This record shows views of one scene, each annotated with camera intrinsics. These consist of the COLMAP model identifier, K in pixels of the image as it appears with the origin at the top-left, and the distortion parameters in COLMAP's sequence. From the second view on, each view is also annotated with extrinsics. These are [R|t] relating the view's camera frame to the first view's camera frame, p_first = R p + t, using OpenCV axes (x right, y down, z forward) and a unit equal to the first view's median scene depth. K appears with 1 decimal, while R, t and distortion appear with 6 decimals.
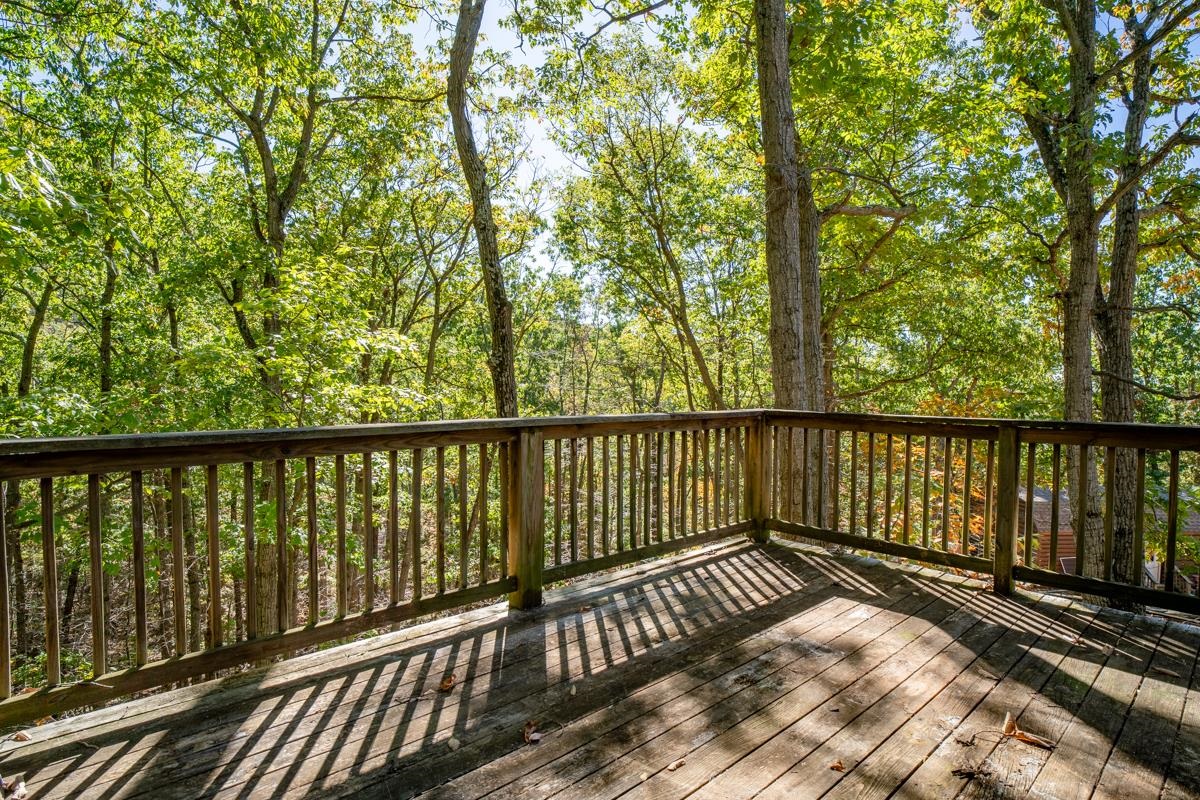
lens RADIAL K [[624.1, 0, 602.1], [0, 624.1, 409.1], [0, 0, 1]] dist [-0.064192, 0.024182]
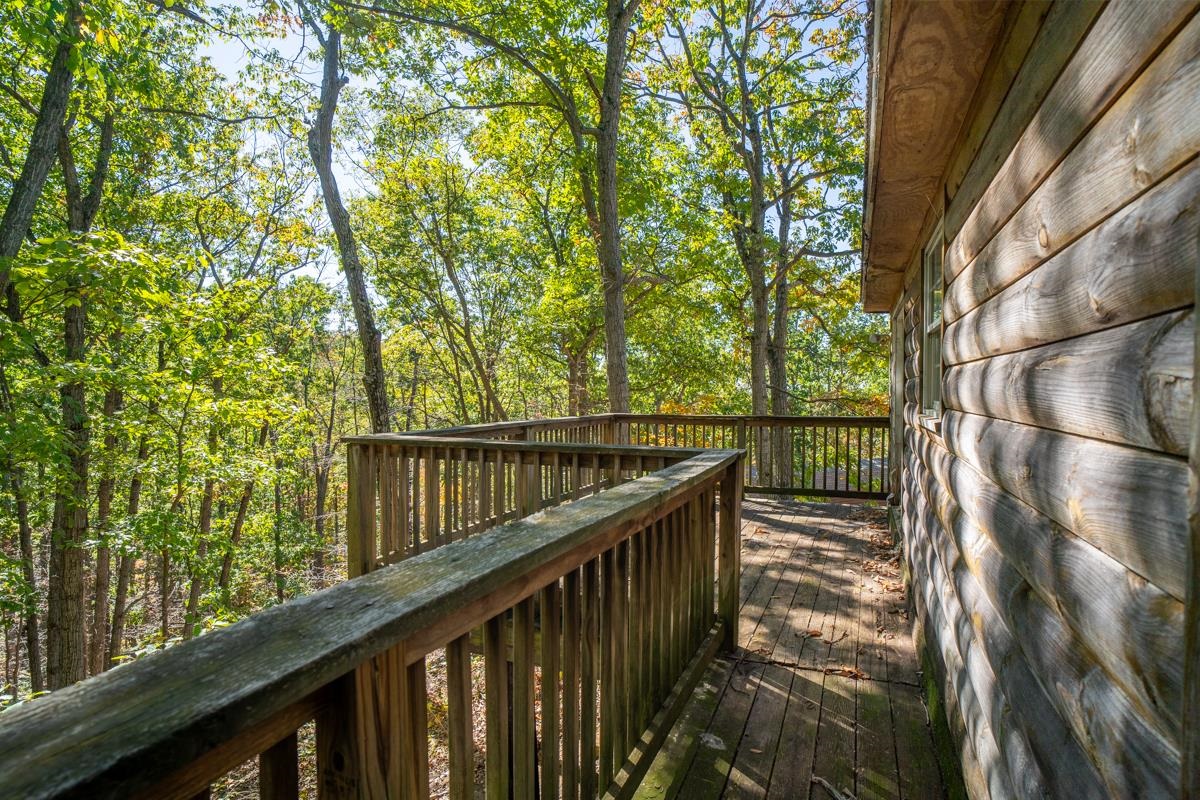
lens RADIAL K [[624.1, 0, 602.1], [0, 624.1, 409.1], [0, 0, 1]] dist [-0.064192, 0.024182]
pose [[0.906208, -0.018597, 0.422423, -0.248862], [0.022196, 0.999747, -0.003603, -0.001899], [-0.422249, 0.012641, 0.906392, -0.275517]]
